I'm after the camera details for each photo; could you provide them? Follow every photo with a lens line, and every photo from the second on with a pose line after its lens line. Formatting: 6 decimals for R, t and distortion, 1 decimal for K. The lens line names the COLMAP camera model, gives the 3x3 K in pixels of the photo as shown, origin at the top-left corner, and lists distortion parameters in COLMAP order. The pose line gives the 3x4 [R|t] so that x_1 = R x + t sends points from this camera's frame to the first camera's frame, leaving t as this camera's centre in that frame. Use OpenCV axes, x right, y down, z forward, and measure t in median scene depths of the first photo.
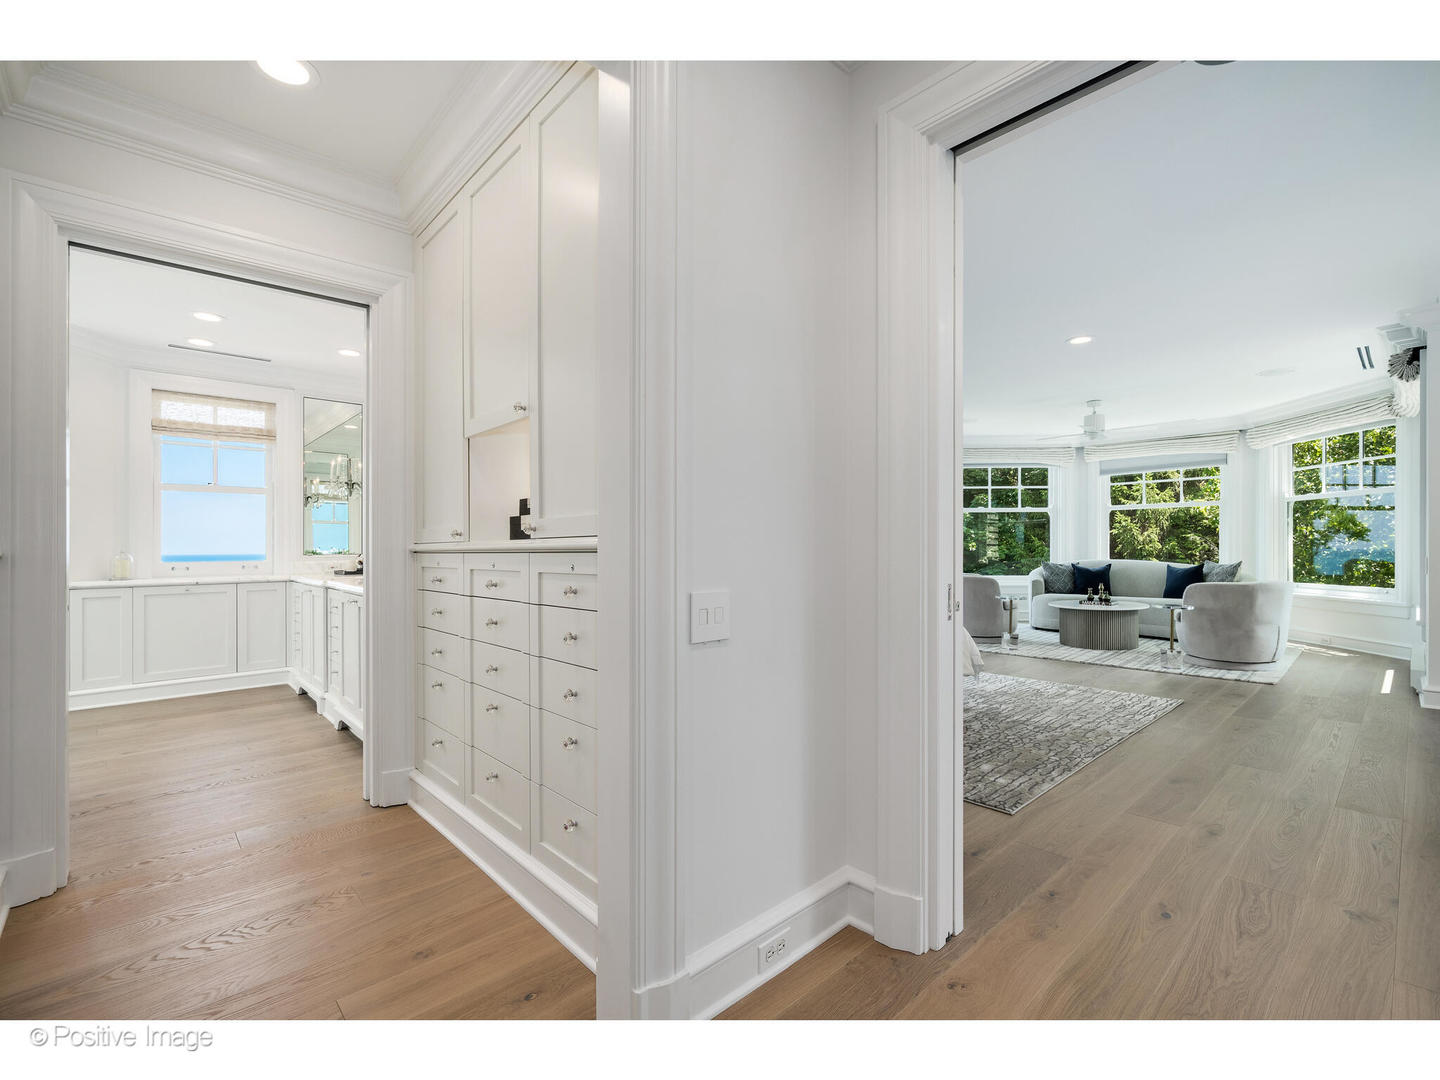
lens RADIAL K [[638.2, 0, 713.7], [0, 638.2, 543.2], [0, 0, 1]] dist [0.000667, -0.000856]
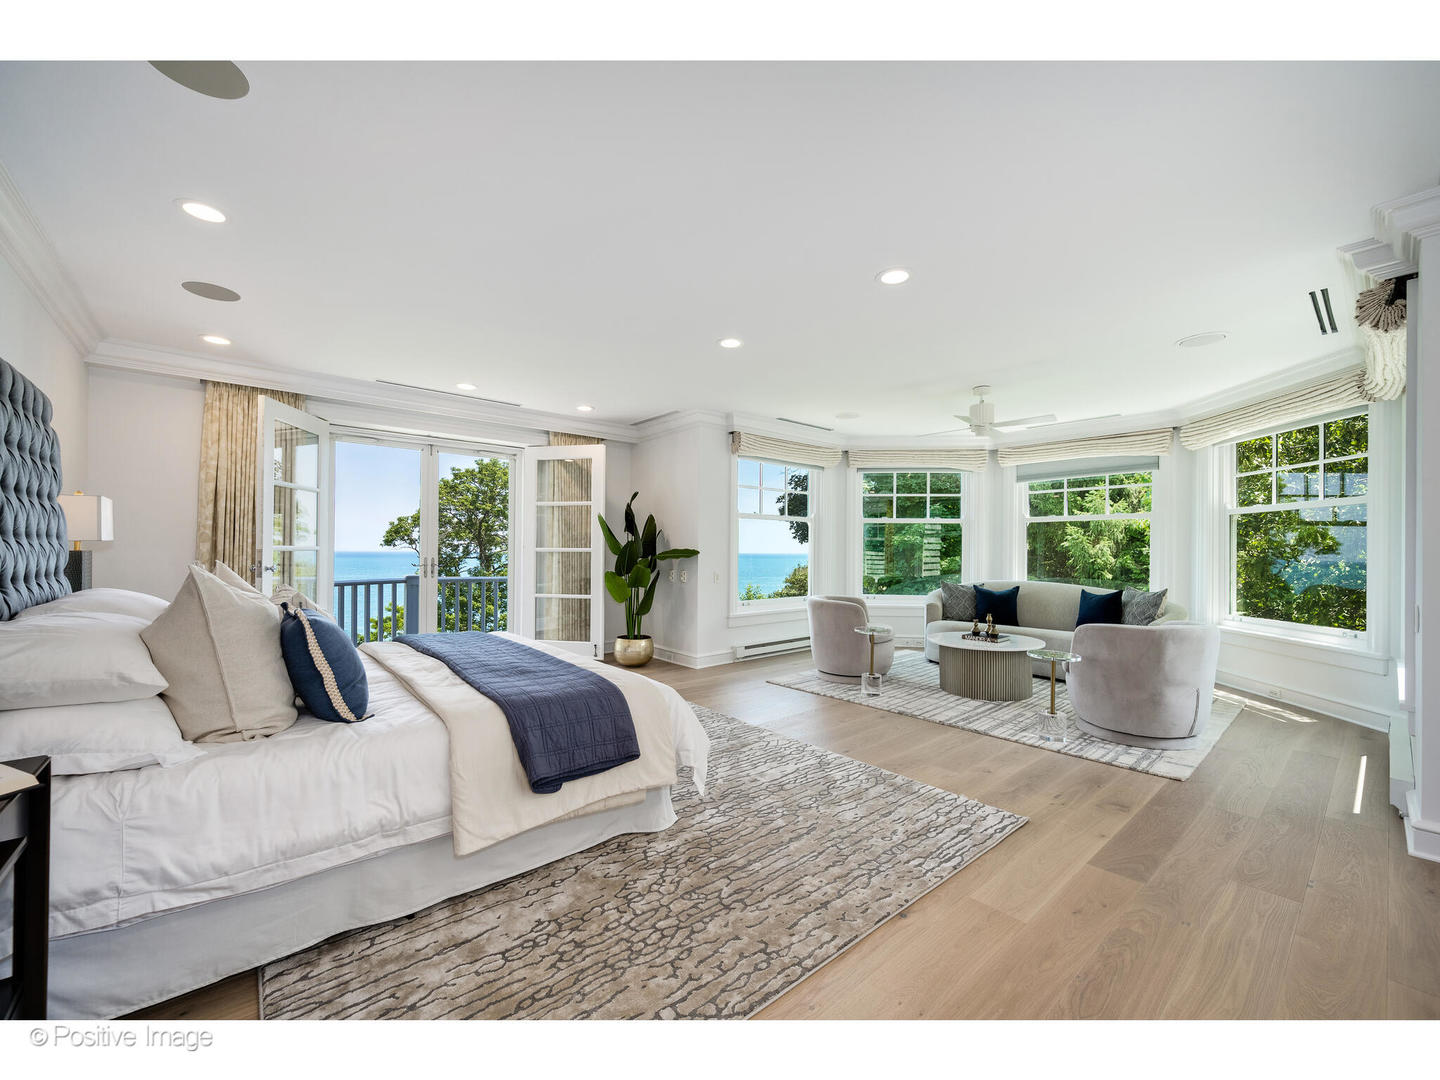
lens RADIAL K [[566.4, 0, 727.4], [0, 566.4, 542.9], [0, 0, 1]] dist [-0.002264, 0.000735]
pose [[0.999472, 0.010574, -0.030714, 0.292619], [-0.010776, 0.999921, -0.006426, -0.018045], [0.030644, 0.006754, 0.999508, 0.271522]]
